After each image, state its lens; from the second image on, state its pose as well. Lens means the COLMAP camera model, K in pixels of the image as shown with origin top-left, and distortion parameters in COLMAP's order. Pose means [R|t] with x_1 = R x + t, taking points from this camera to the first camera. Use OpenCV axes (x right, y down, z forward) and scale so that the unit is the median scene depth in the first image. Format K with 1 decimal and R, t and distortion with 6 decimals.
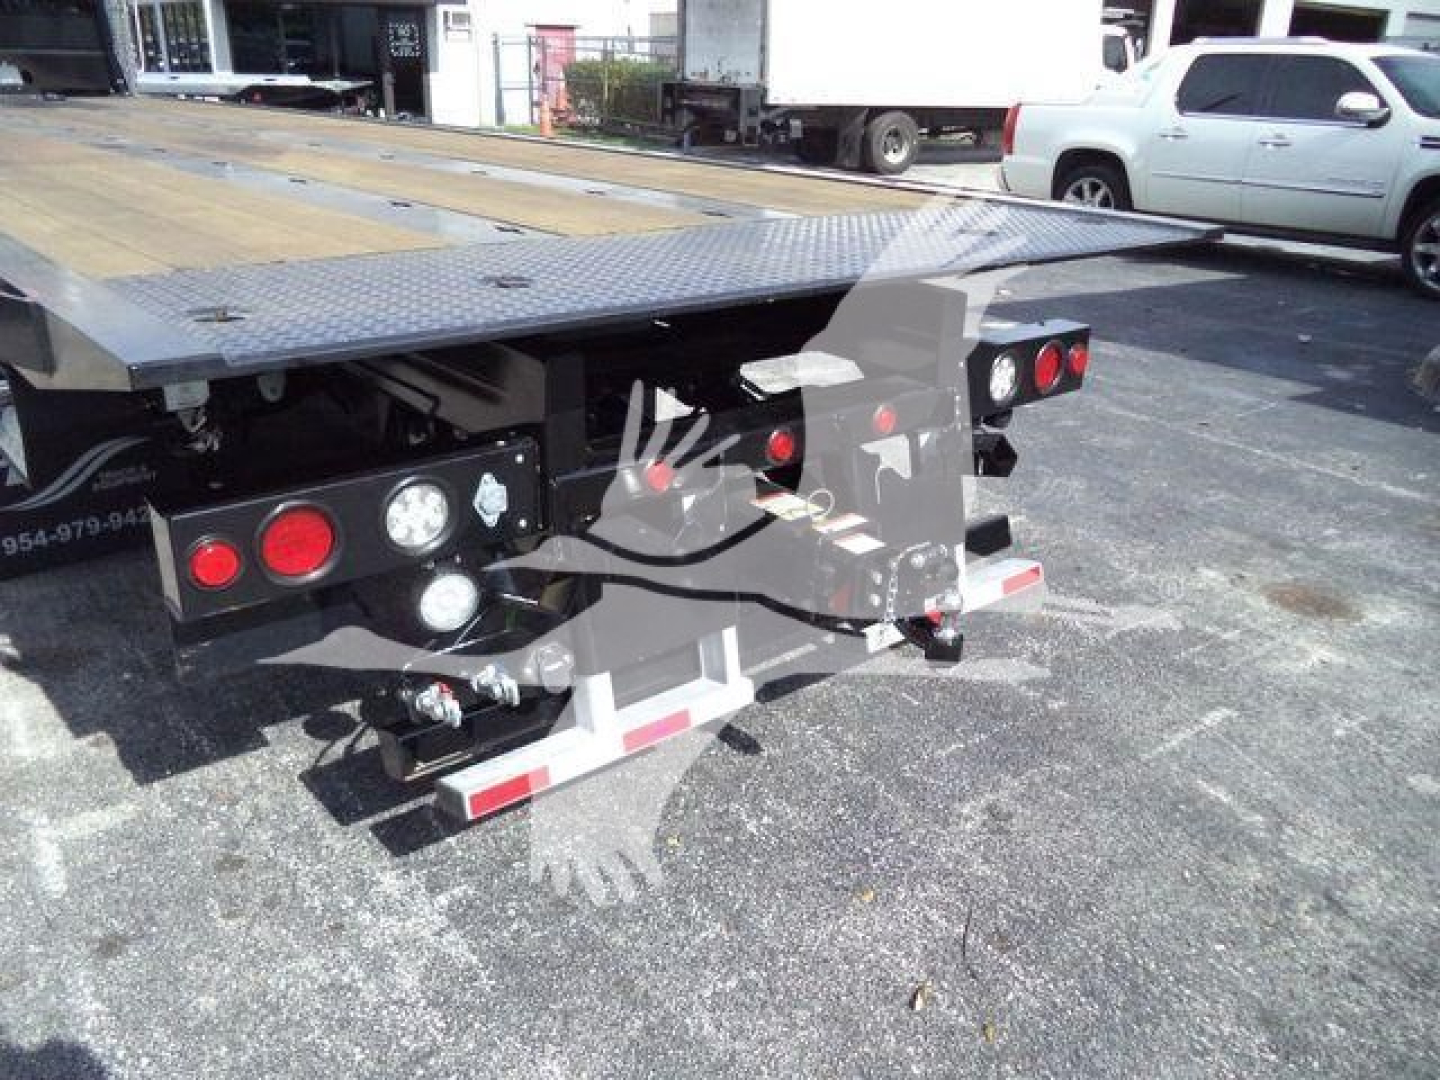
lens RADIAL K [[1139.8, 0, 711.4], [0, 1139.8, 517.2], [0, 0, 1]] dist [-0.029792, -0.008970]
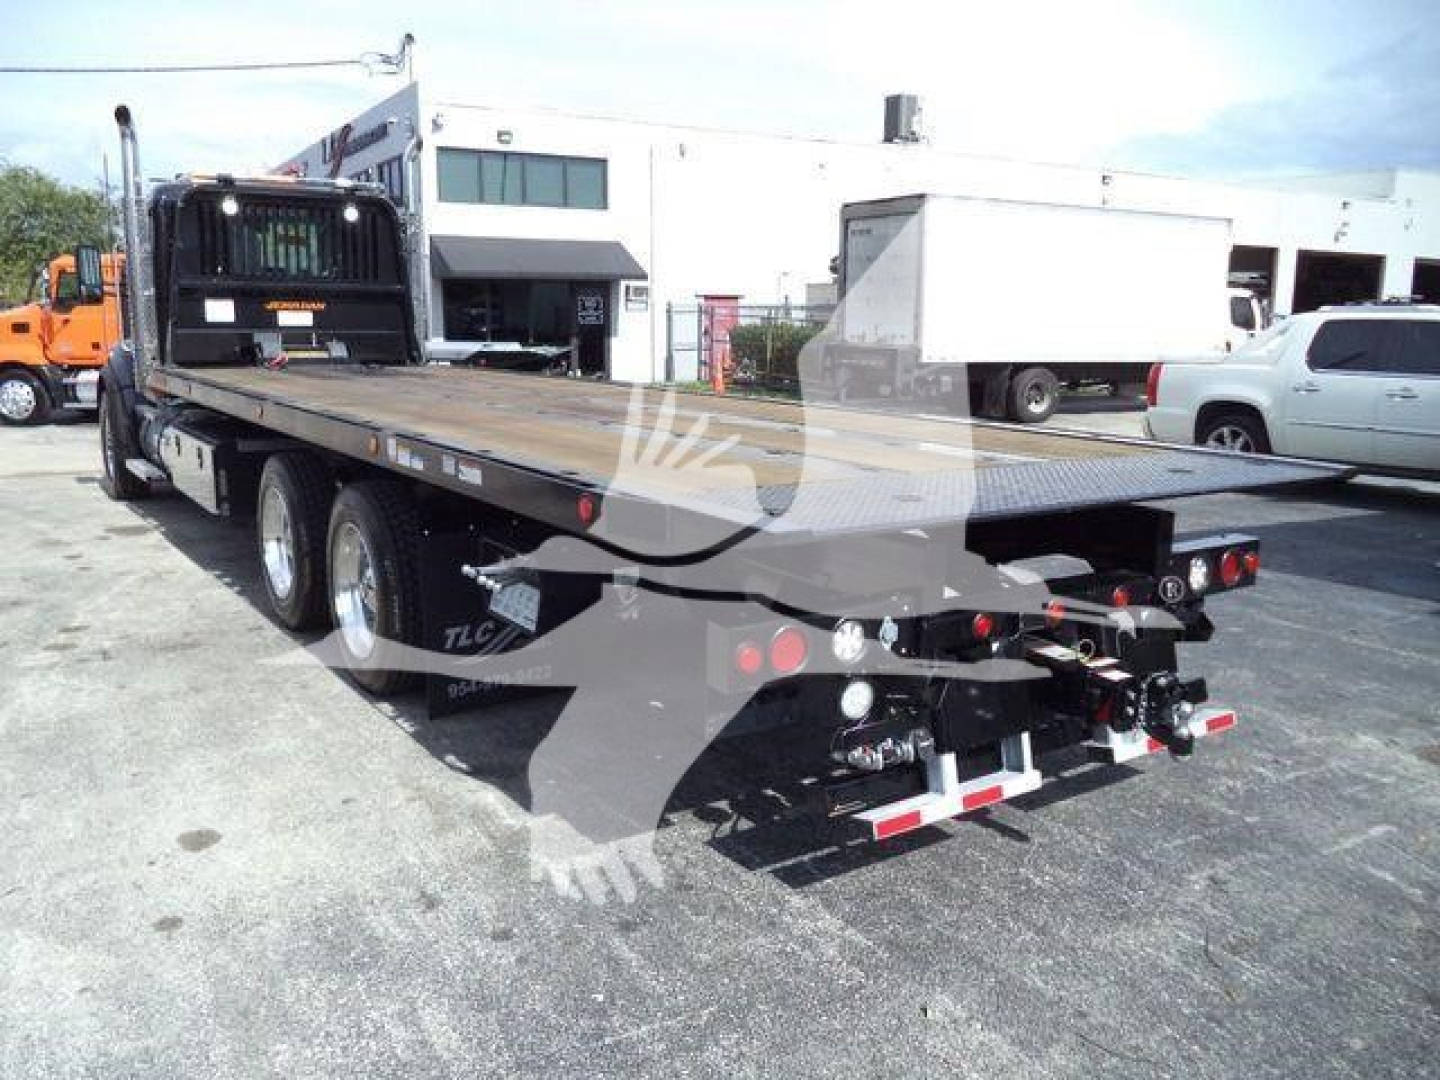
lens RADIAL K [[1126.2, 0, 720.0], [0, 1126.2, 540.0], [0, 0, 1]] dist [-0.031794, 0.005161]
pose [[0.994330, 0.004465, -0.106248, -0.149832], [-0.024315, 0.982195, -0.186284, 0.088578], [0.103525, 0.187811, 0.976734, -0.336850]]
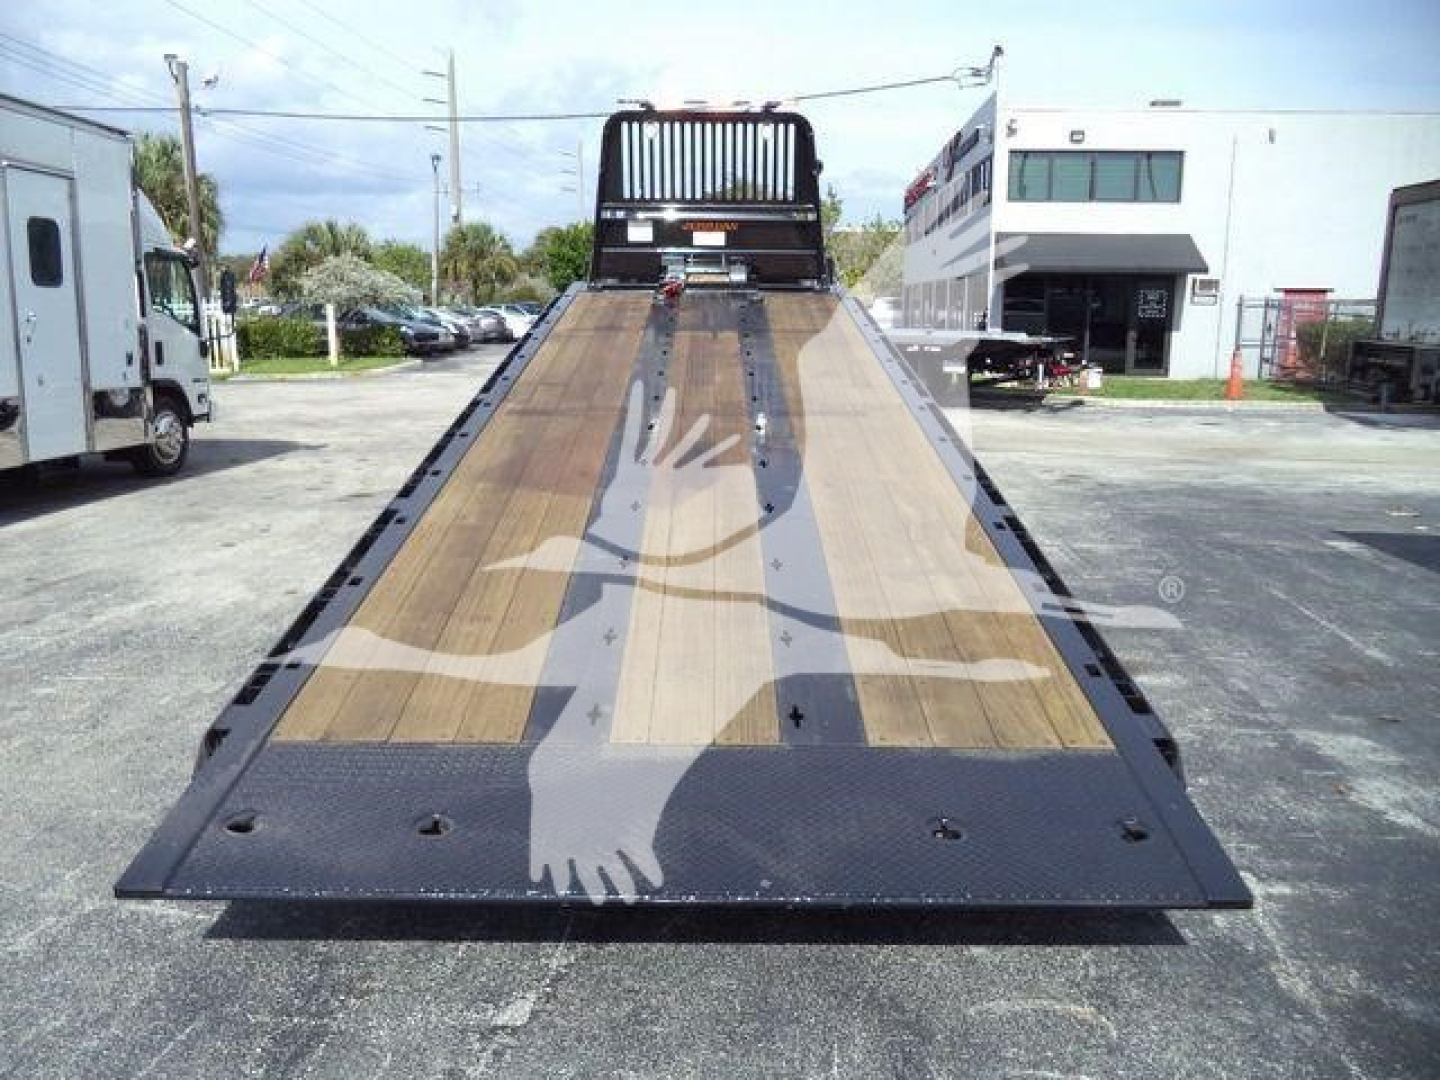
lens RADIAL K [[1145.2, 0, 767.1], [0, 1145.2, 542.8], [0, 0, 1]] dist [-0.023248, -0.000788]
pose [[0.783263, 0.111346, -0.611639, 1.098122], [-0.225293, 0.967794, -0.112327, 0.191493], [0.579433, 0.225780, 0.783122, -0.493462]]
